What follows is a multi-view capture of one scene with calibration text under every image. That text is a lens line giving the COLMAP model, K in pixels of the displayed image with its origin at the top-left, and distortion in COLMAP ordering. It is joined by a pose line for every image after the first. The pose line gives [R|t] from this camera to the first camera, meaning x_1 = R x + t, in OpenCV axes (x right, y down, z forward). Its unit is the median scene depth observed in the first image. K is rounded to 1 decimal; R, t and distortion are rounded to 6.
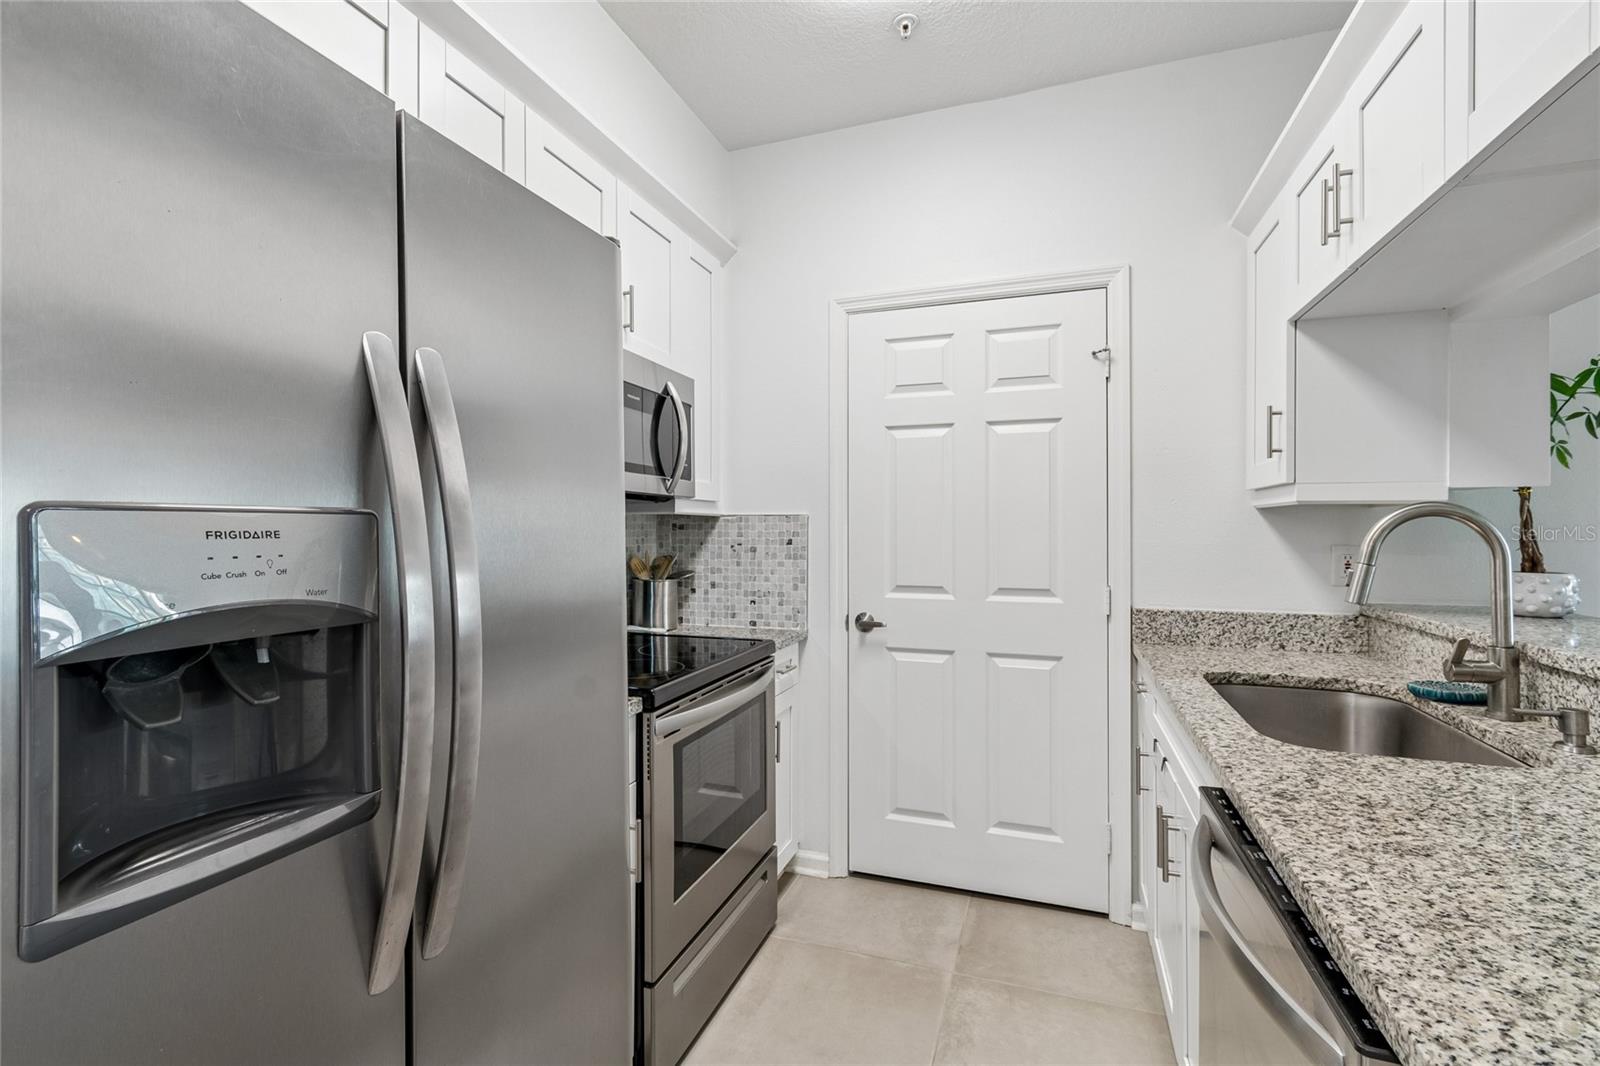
lens RADIAL K [[716.9, 0, 796.9], [0, 716.9, 523.9], [0, 0, 1]] dist [0.001847, -0.000826]
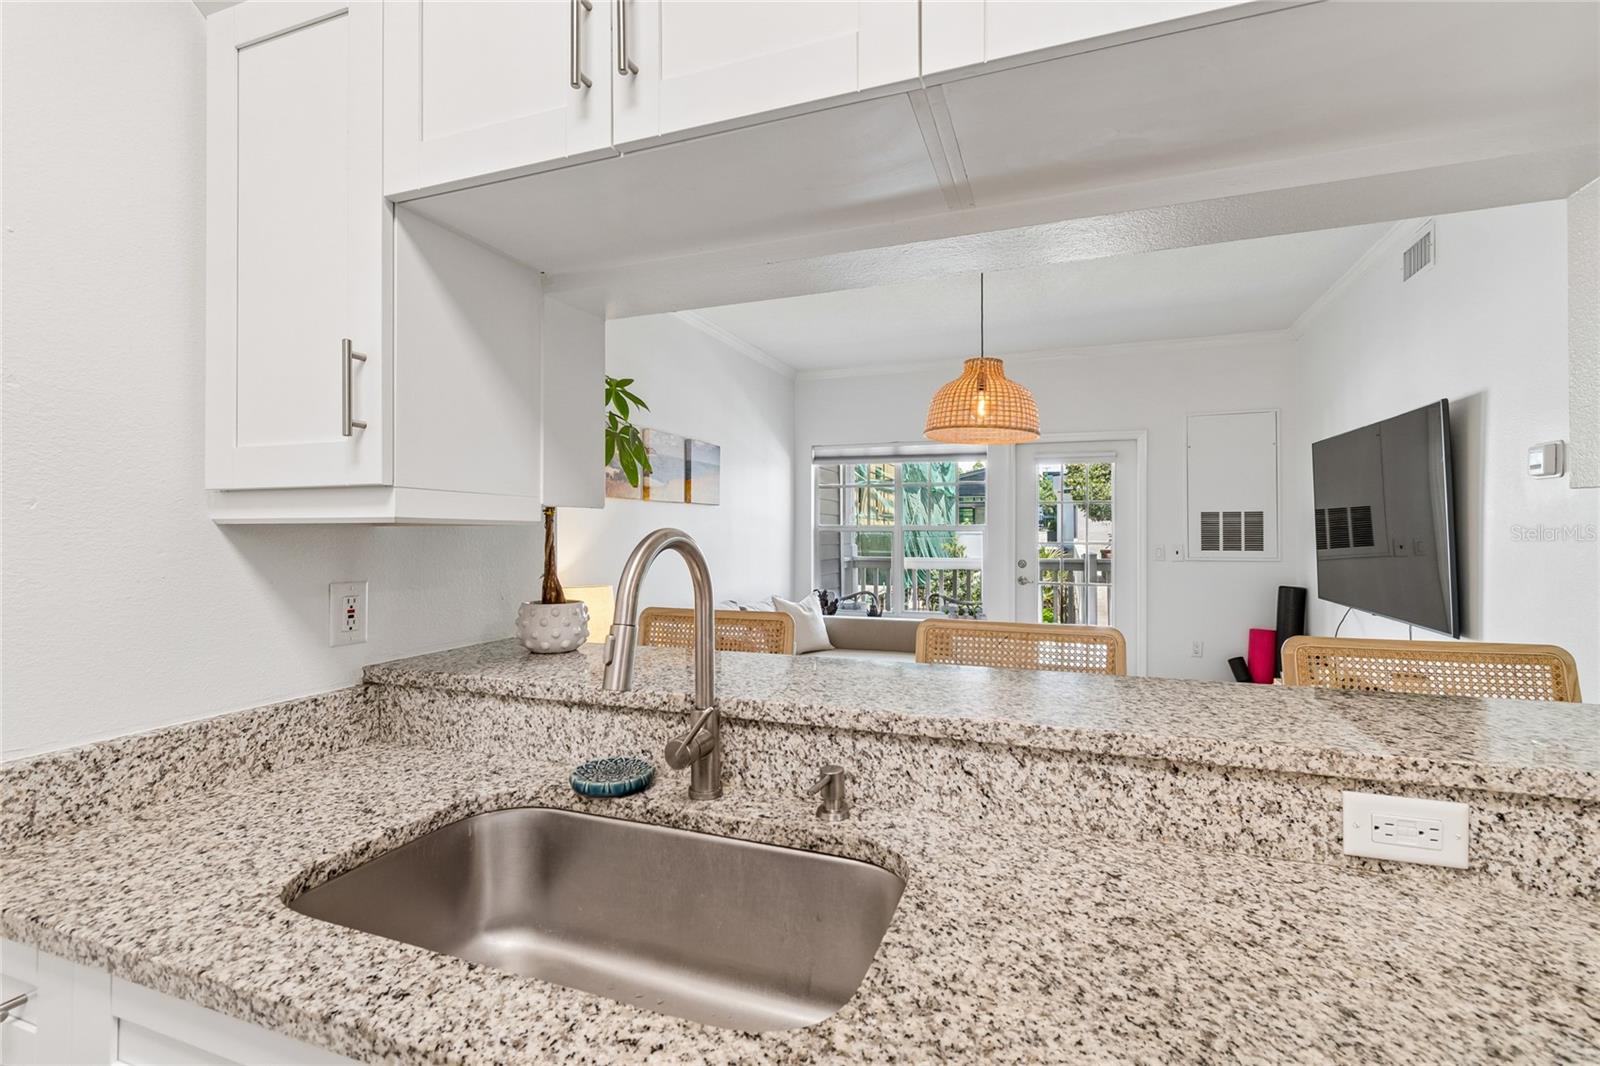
lens RADIAL K [[716.9, 0, 799.3], [0, 716.9, 533.5], [0, 0, 1]] dist [0.001847, -0.000826]
pose [[0.015252, -0.001928, 0.999882, 0.105896], [-0.004530, 0.999988, 0.001998, -0.018330], [-0.999873, -0.004560, 0.015243, 0.555731]]
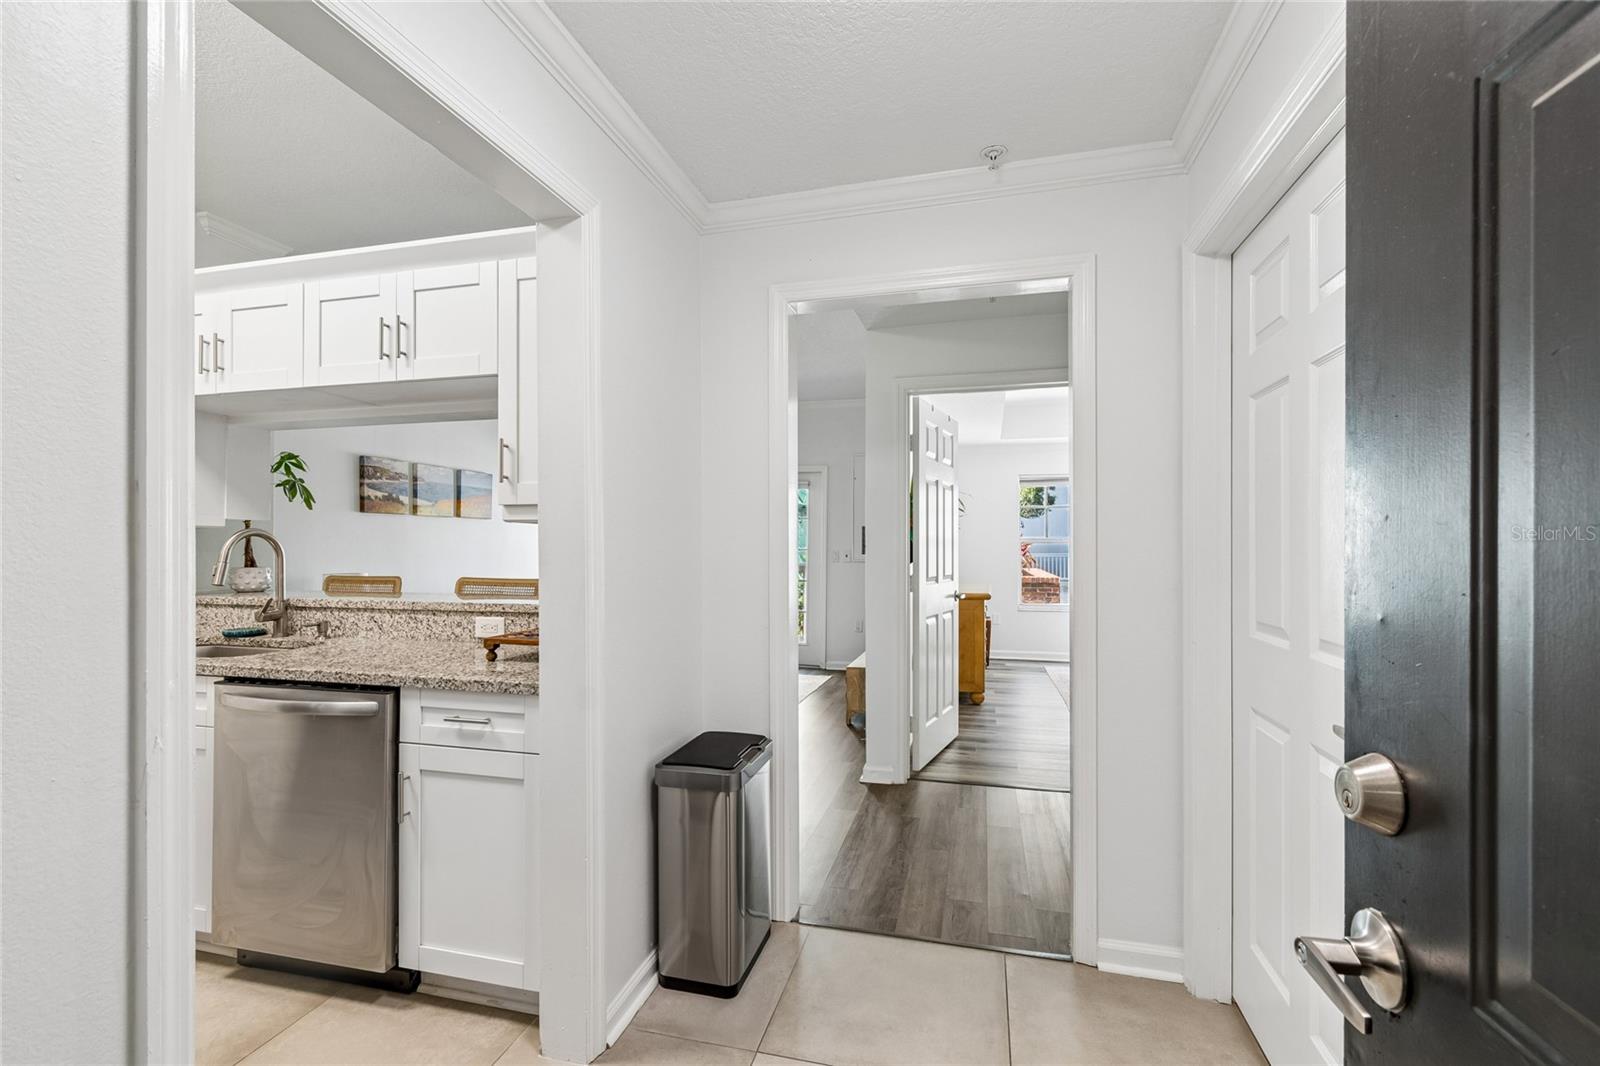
lens RADIAL K [[716.9, 0, 798.5], [0, 716.9, 540.1], [0, 0, 1]] dist [0.001847, -0.000826]
pose [[-0.090635, 0.007647, 0.995855, -0.730449], [-0.007489, 0.999937, -0.008360, 0.003288], [-0.995856, -0.008215, -0.090572, -0.167447]]
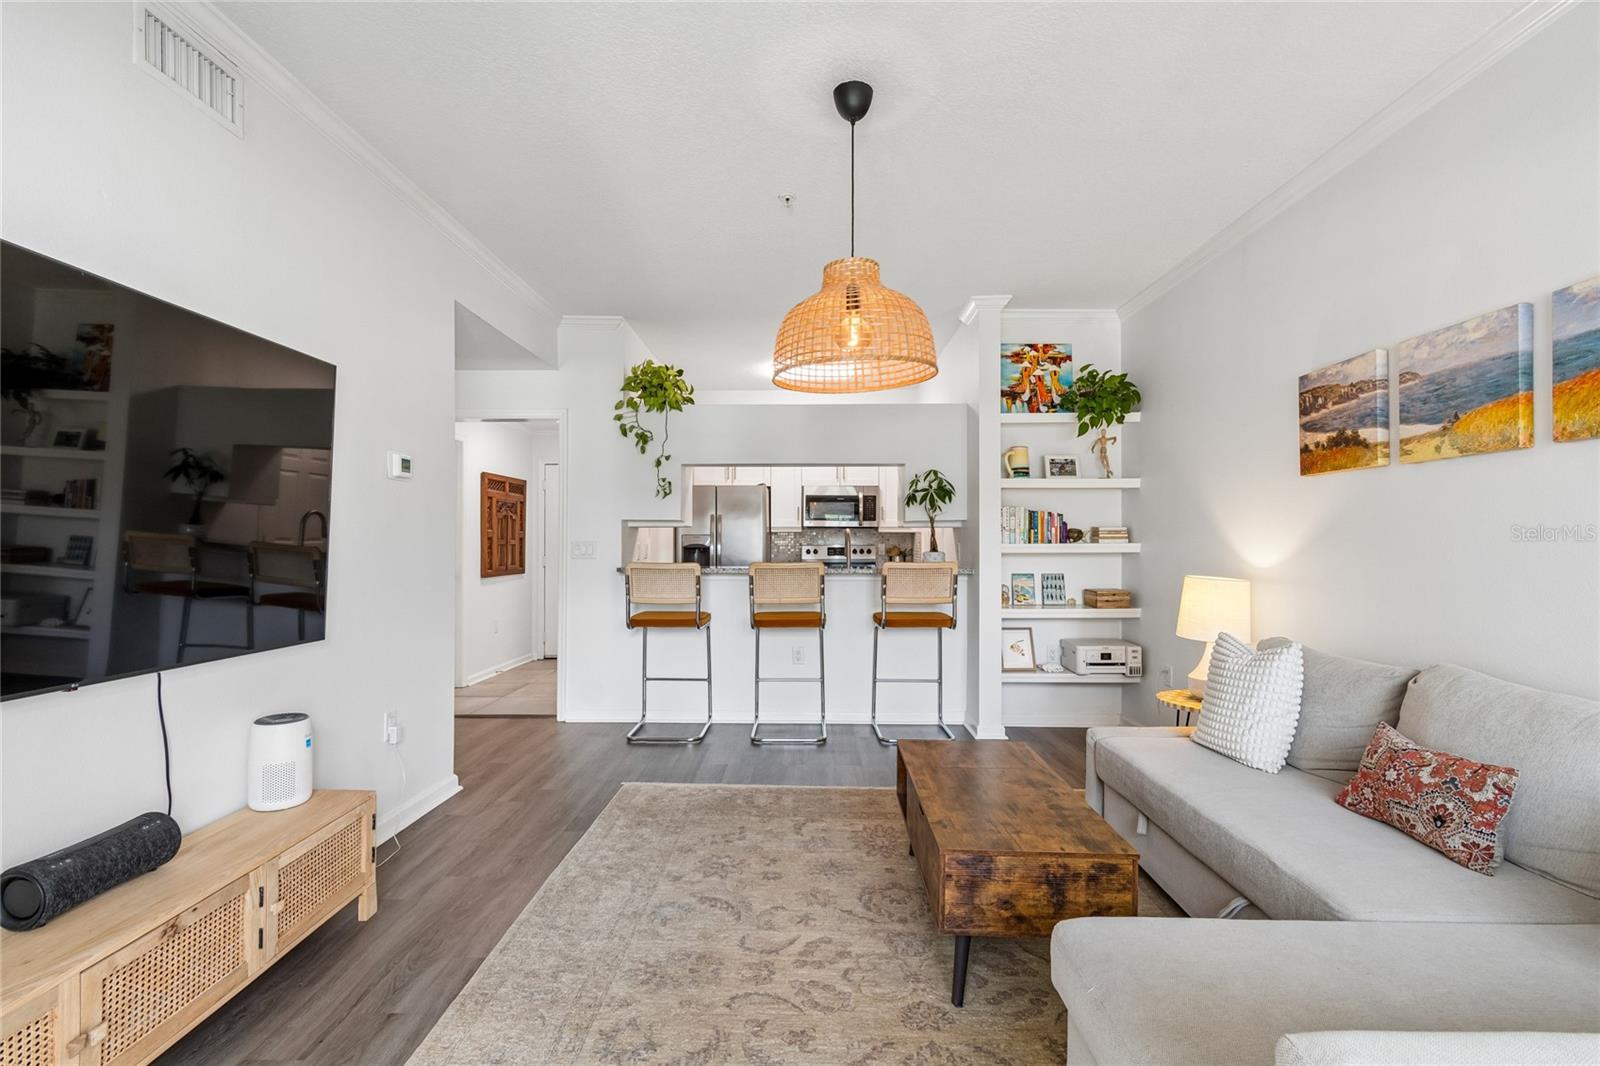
lens RADIAL K [[716.9, 0, 790.0], [0, 716.9, 535.0], [0, 0, 1]] dist [0.001847, -0.000826]
pose [[0.307027, -0.006877, -0.951676, 2.795734], [0.005514, 0.999970, -0.005447, 0.013641], [0.951685, -0.003575, 0.307055, -0.271020]]
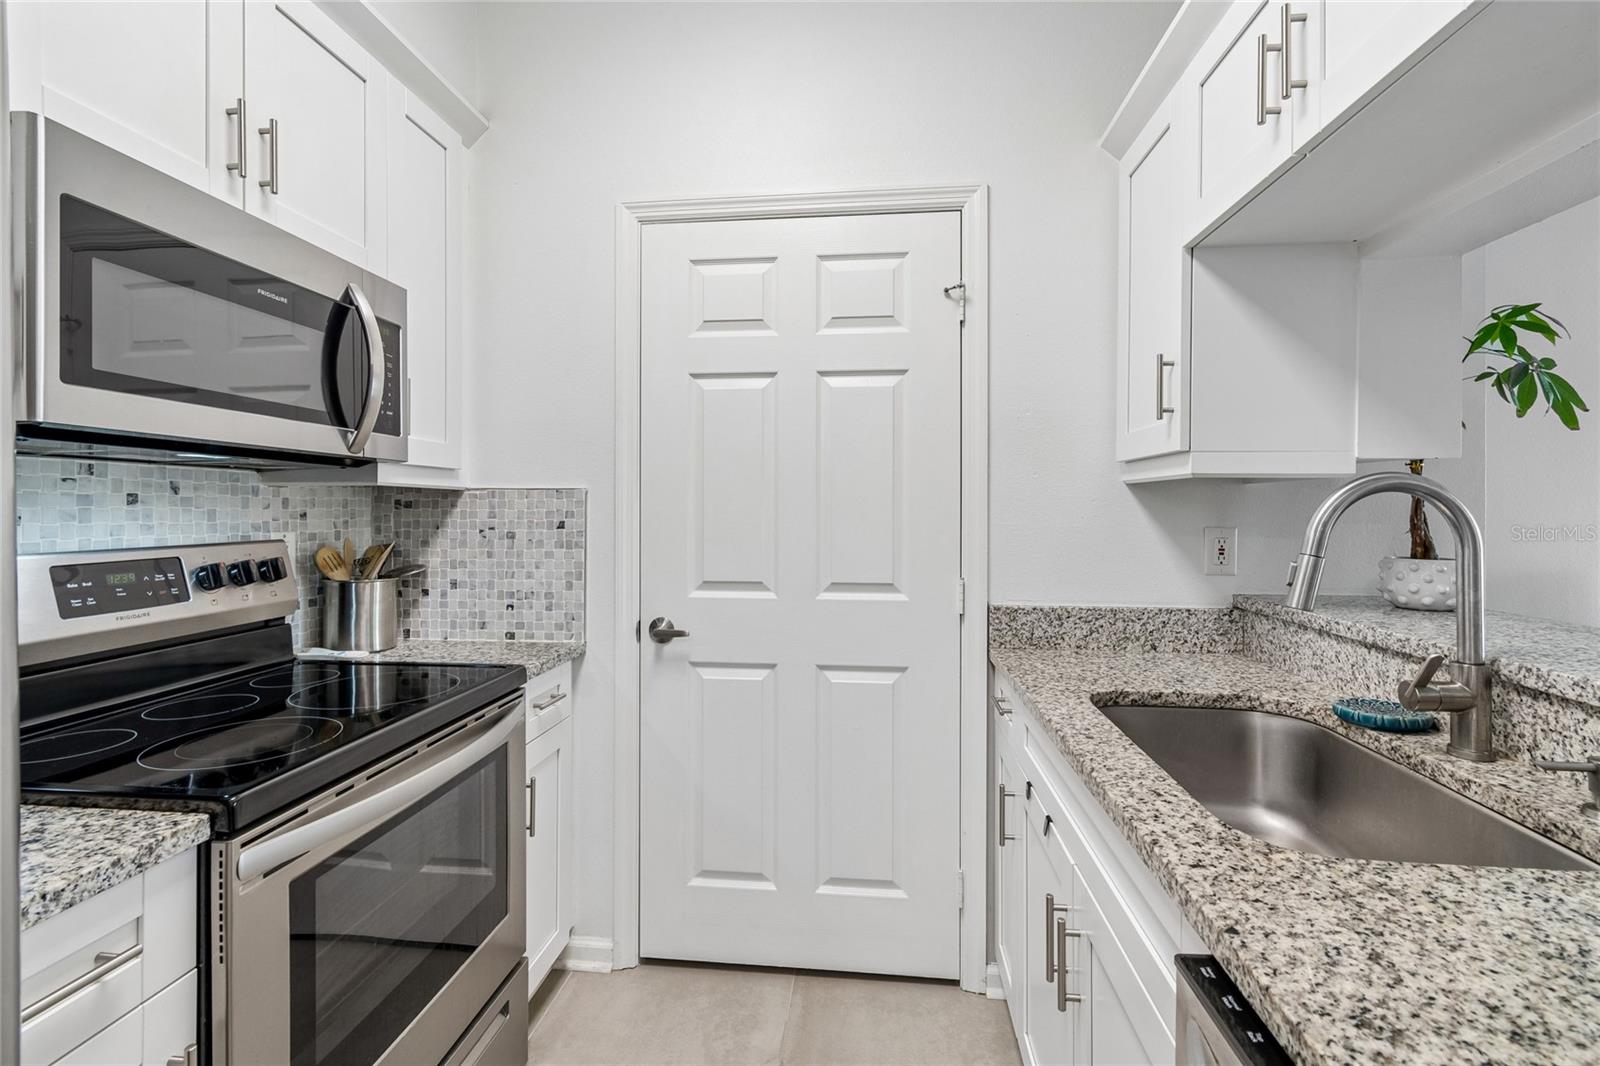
lens RADIAL K [[716.9, 0, 797.0], [0, 716.9, 510.5], [0, 0, 1]] dist [0.001847, -0.000826]
pose [[0.973805, 0.001563, 0.227380, 0.071117], [-0.003514, 0.999960, 0.008175, 0.003658], [-0.227359, -0.008760, 0.973772, 0.266062]]
